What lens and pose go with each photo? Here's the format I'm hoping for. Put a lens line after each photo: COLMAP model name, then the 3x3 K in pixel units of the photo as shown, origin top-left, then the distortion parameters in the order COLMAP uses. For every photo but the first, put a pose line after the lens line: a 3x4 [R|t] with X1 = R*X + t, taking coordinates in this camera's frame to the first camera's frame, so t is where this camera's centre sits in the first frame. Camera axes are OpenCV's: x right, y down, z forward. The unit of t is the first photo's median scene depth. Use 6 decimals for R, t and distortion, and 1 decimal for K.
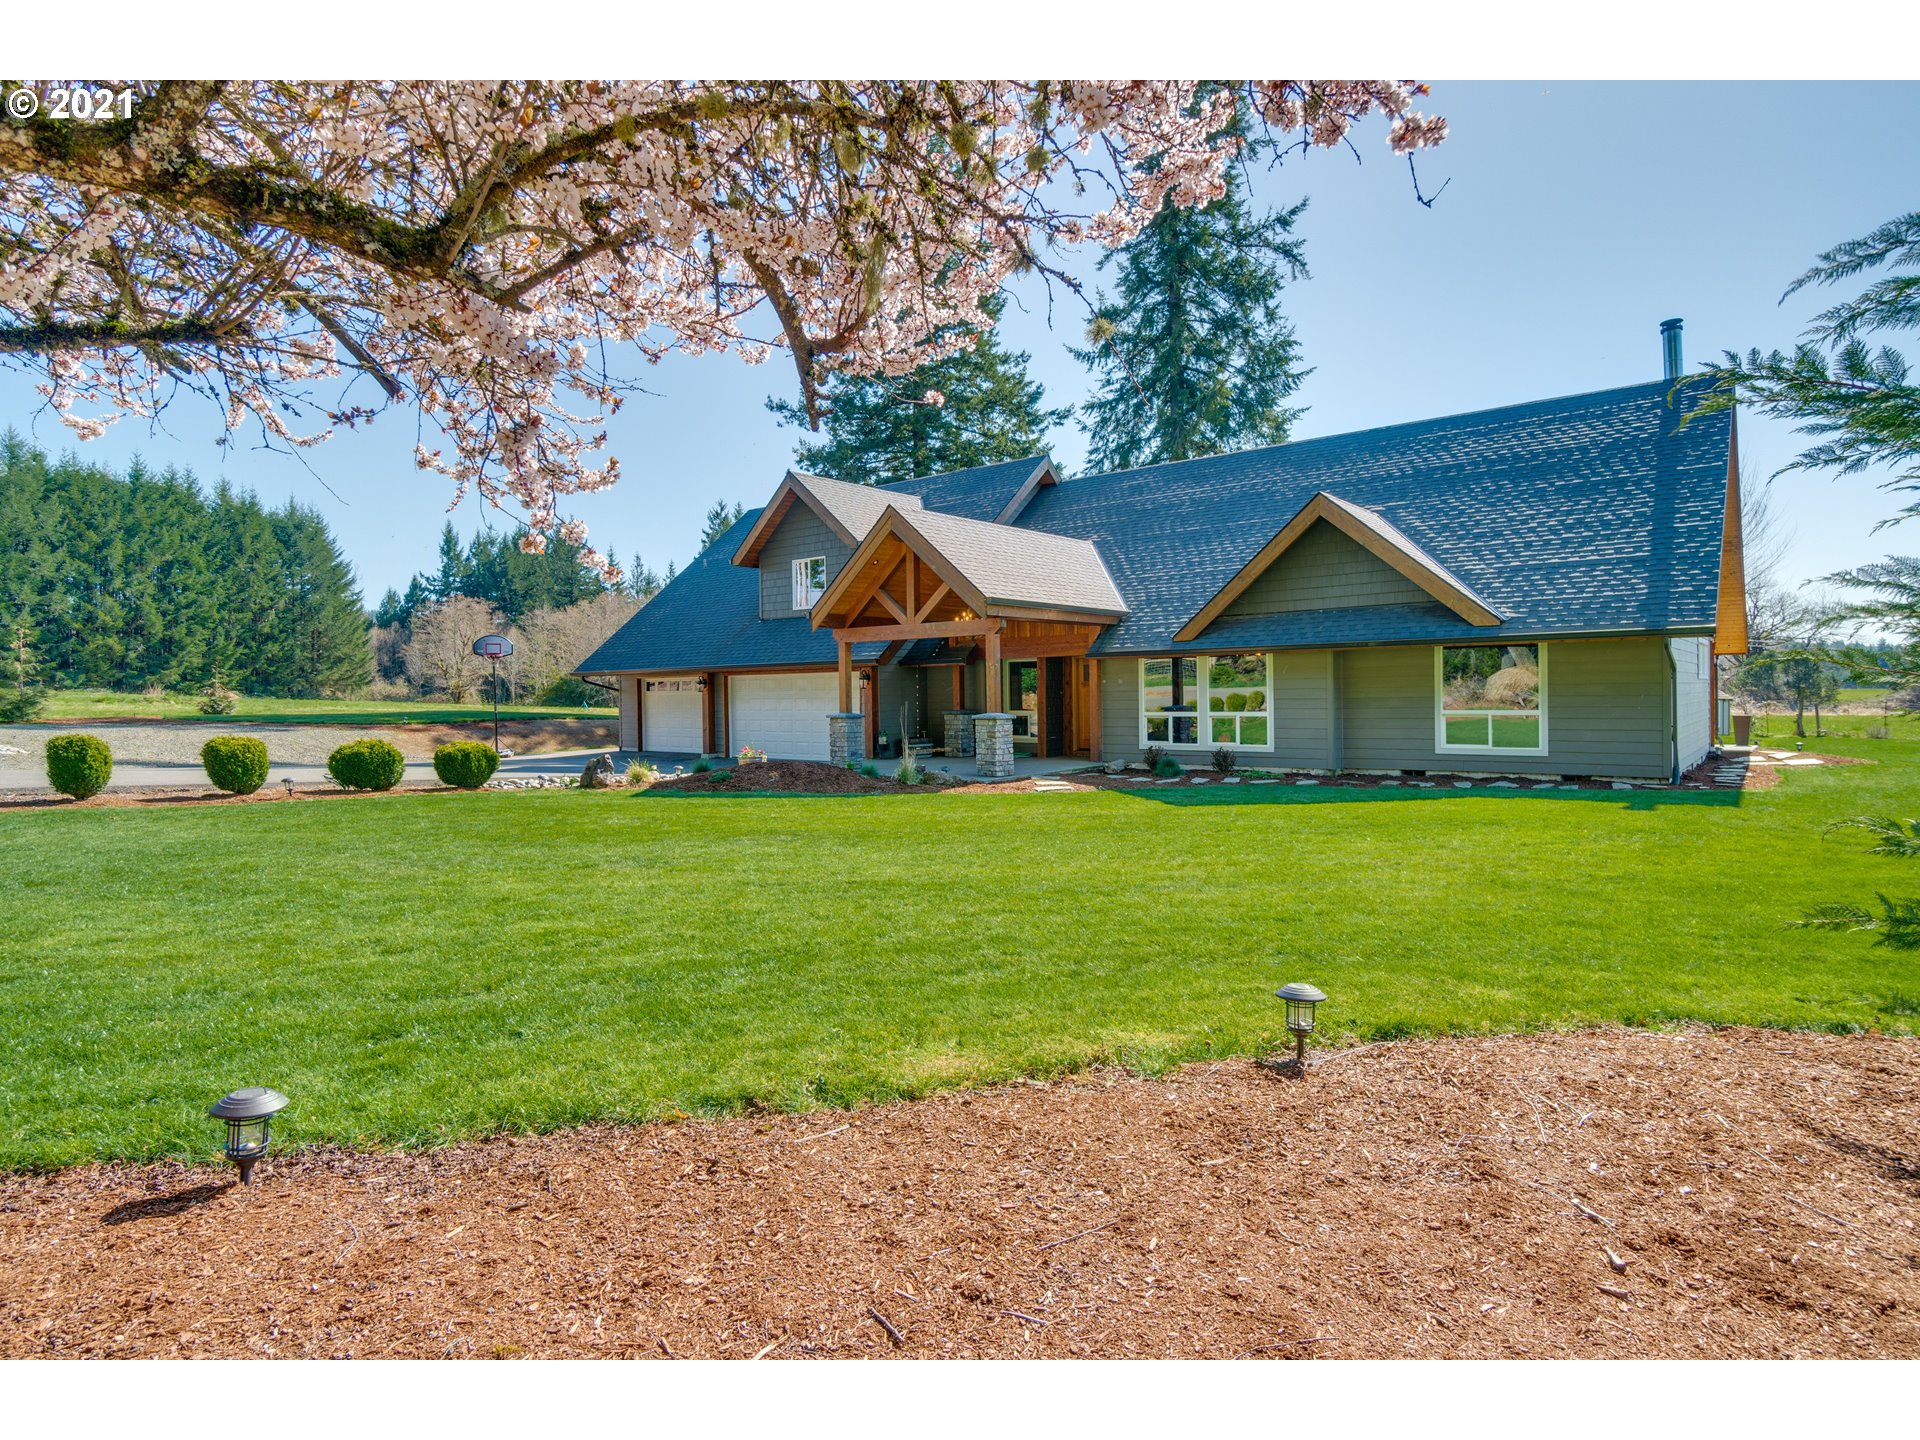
lens RADIAL K [[1068.2, 0, 947.5], [0, 1068.2, 732.4], [0, 0, 1]] dist [0.000881, -0.000772]
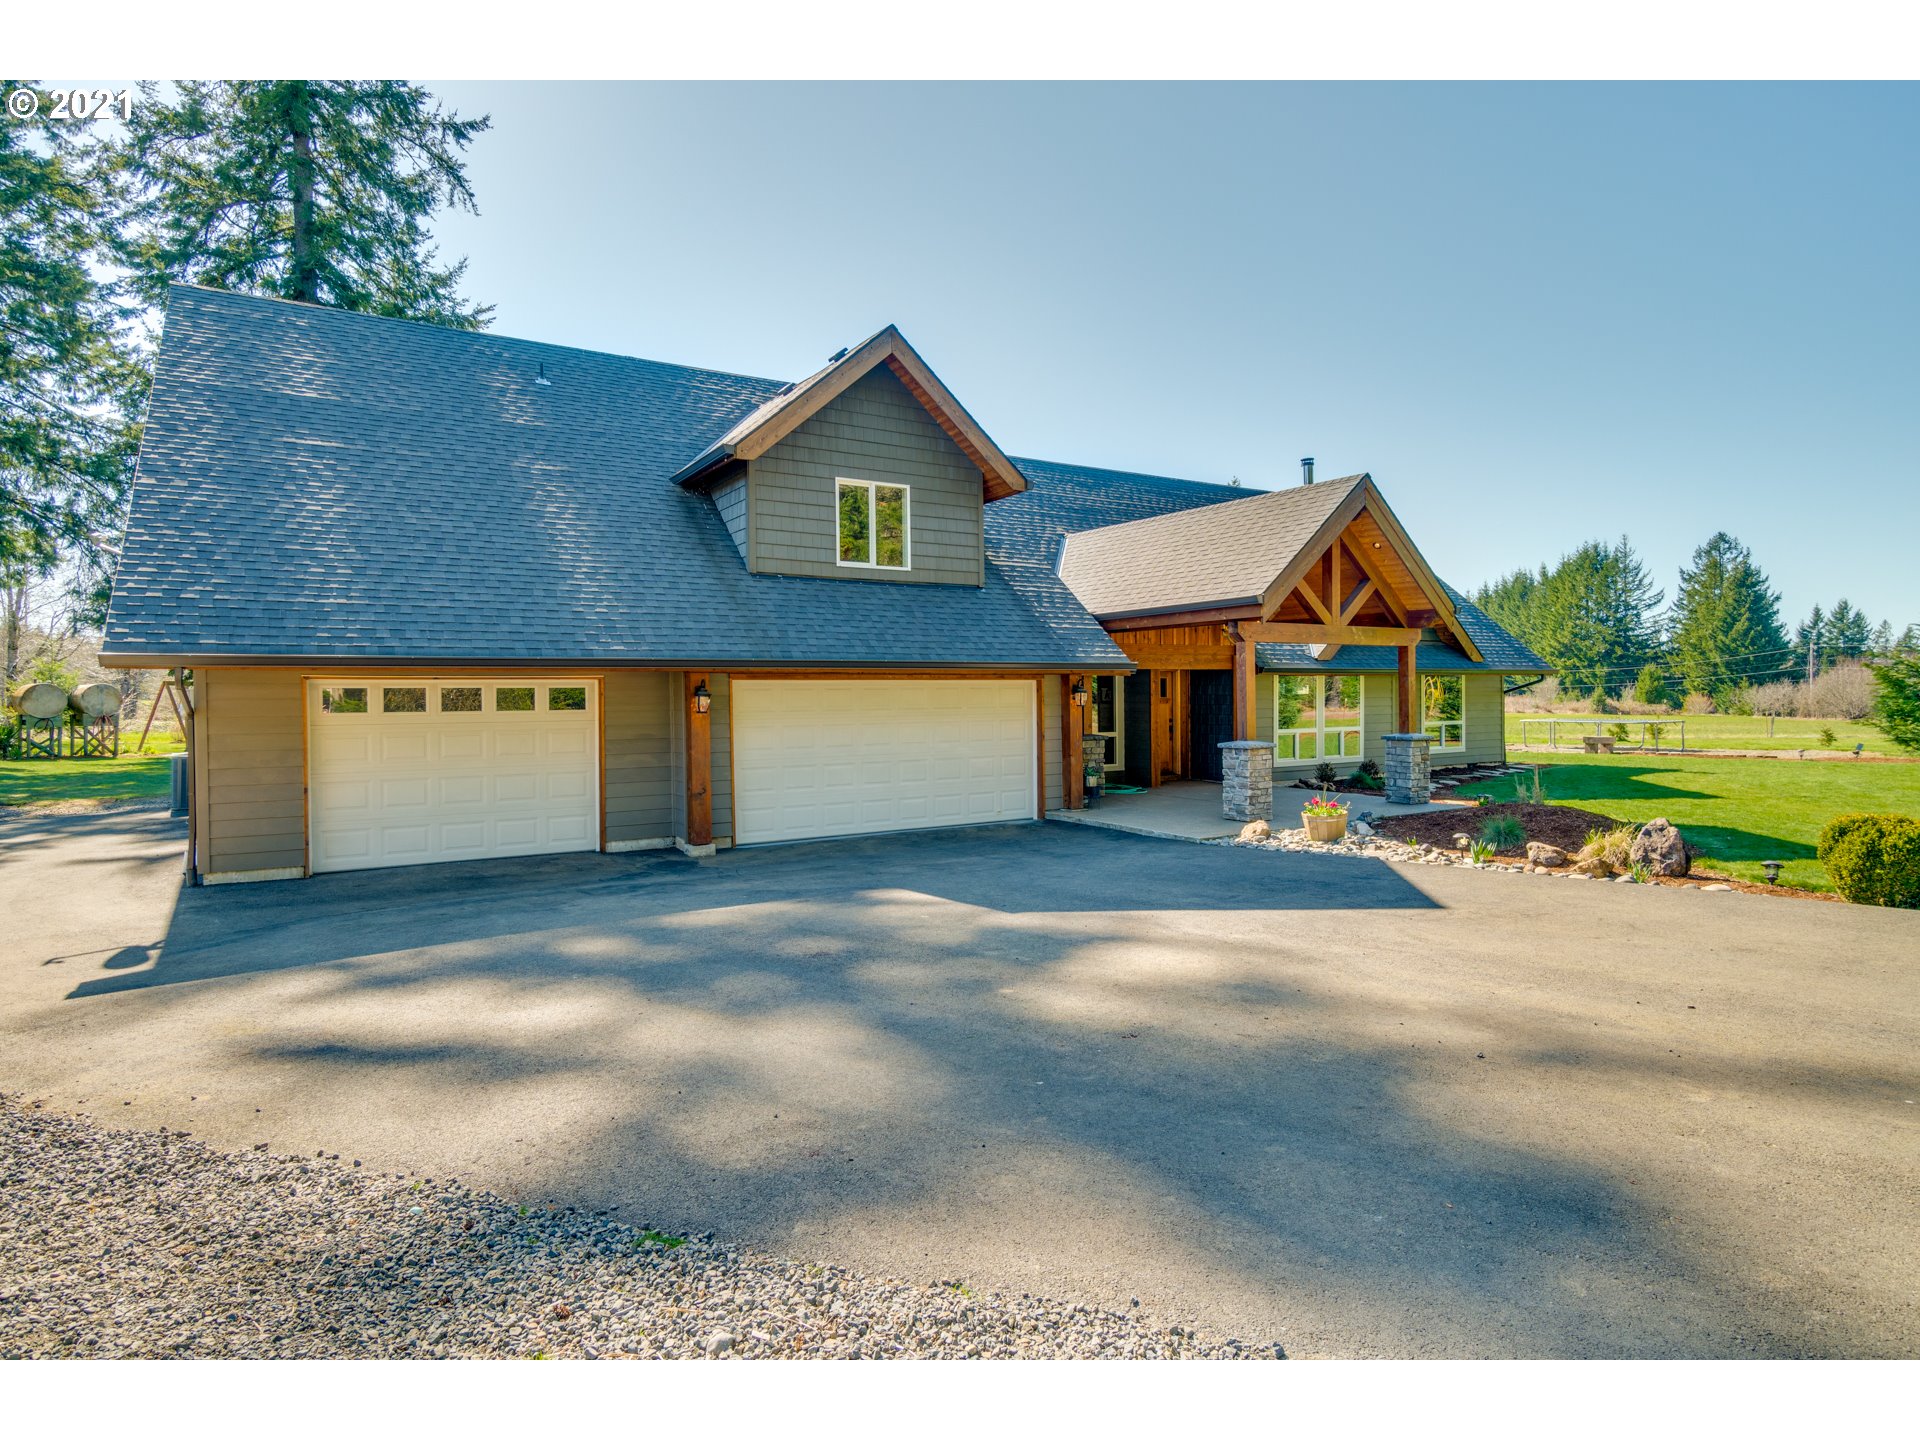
lens RADIAL K [[1068.2, 0, 947.5], [0, 1068.2, 732.4], [0, 0, 1]] dist [0.000881, -0.000772]
pose [[0.310053, -0.022723, 0.950448, -0.443867], [0.036362, 0.999266, 0.012028, -0.020611], [-0.950024, 0.030831, 0.310652, 0.511108]]
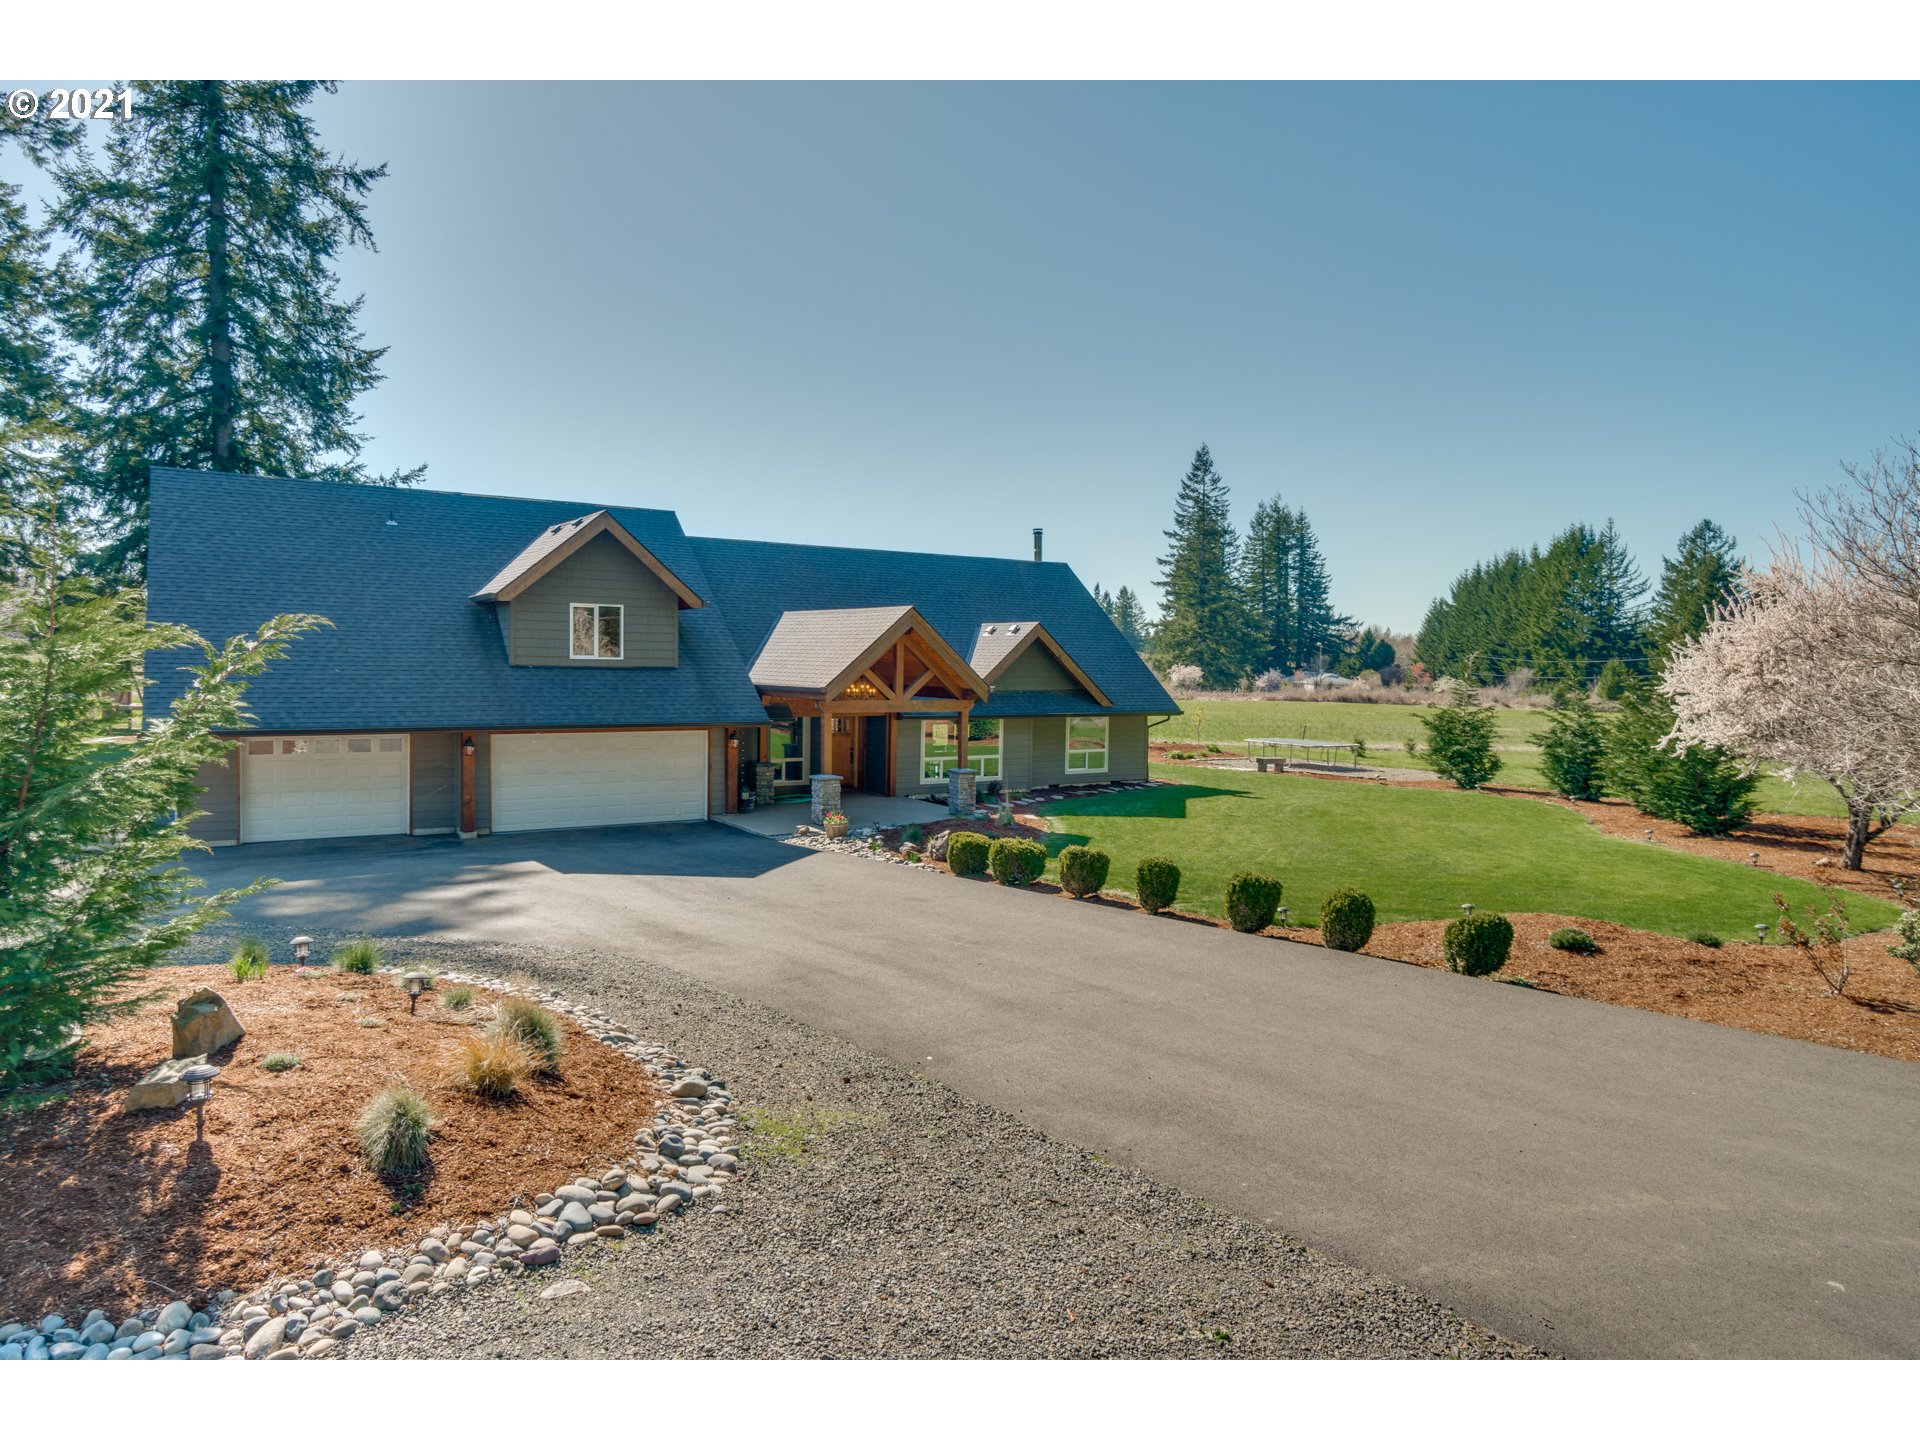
lens RADIAL K [[1256.8, 0, 960.0], [0, 1256.8, 720.0], [0, 0, 1]] dist [0.003400, 0.001511]
pose [[0.303263, -0.032925, 0.952338, -0.703681], [0.011105, 0.999457, 0.031018, -0.061262], [-0.952842, 0.001169, 0.303464, 0.240610]]
